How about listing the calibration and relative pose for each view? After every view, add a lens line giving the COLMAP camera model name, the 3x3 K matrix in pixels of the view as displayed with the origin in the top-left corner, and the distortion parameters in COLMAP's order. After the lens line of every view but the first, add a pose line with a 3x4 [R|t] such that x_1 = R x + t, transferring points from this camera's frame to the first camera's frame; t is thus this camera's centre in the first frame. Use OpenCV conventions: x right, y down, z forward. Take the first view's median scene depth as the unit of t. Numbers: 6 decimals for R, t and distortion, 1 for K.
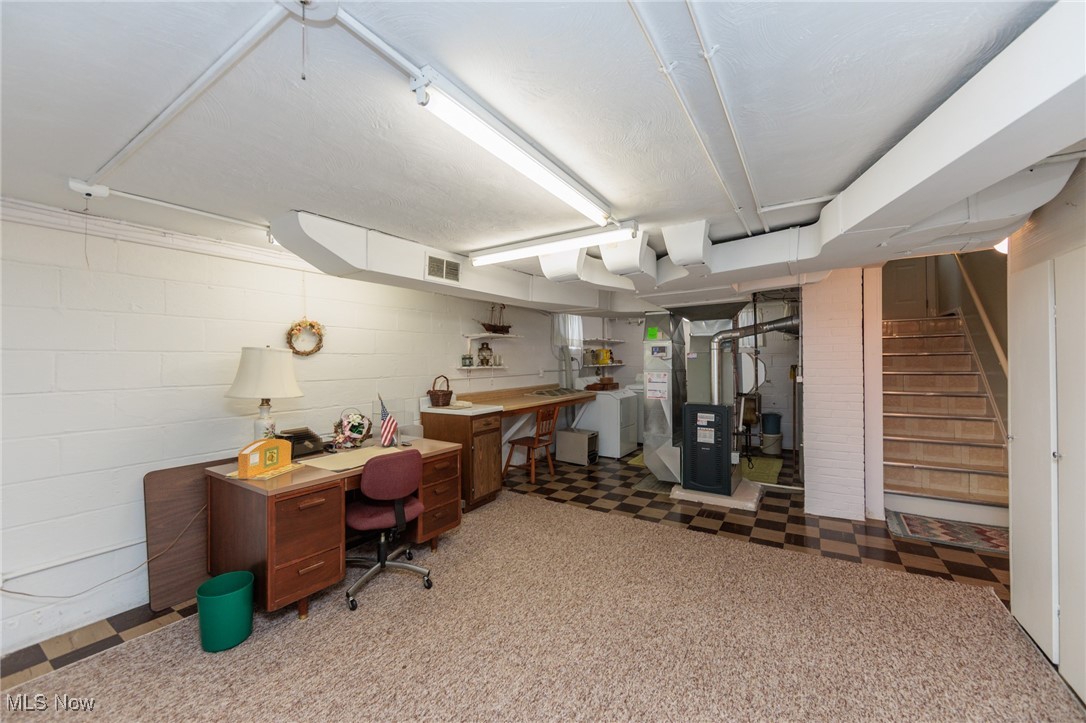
lens RADIAL K [[430.8, 0, 545.3], [0, 430.8, 360.5], [0, 0, 1]] dist [-0.007070, 0.003346]
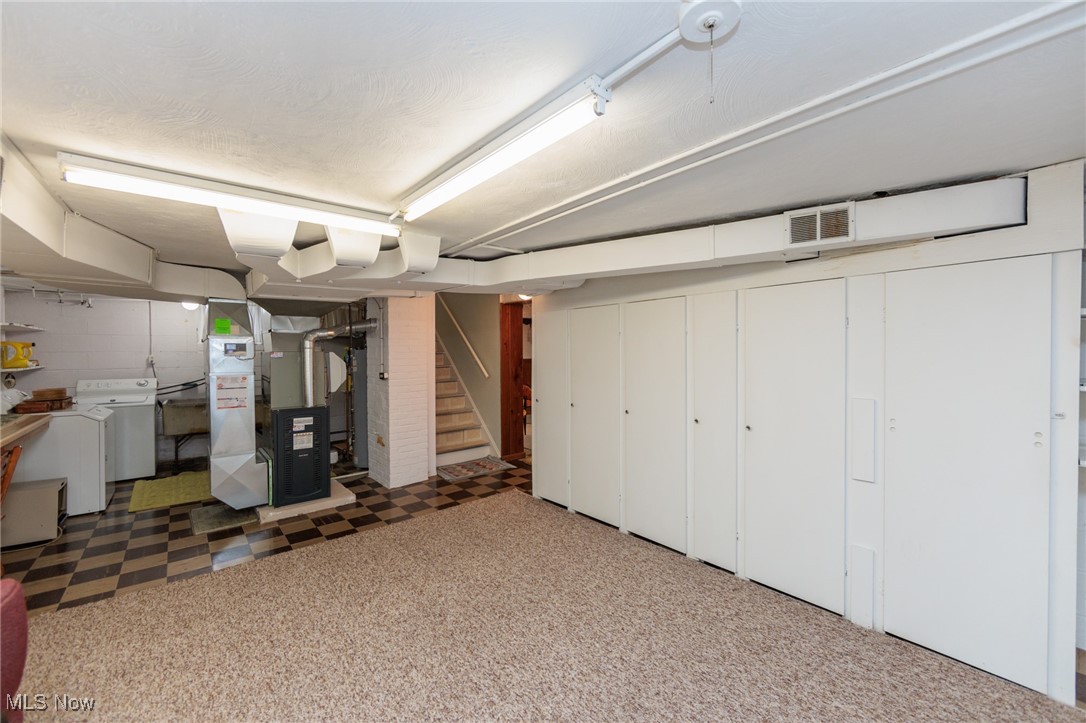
lens RADIAL K [[430.8, 0, 544.3], [0, 430.8, 356.4], [0, 0, 1]] dist [-0.007070, 0.003346]
pose [[0.280936, -0.004918, 0.959714, -0.382887], [0.006785, 0.999972, 0.003138, -0.008048], [-0.959703, 0.005630, 0.280961, 0.247797]]
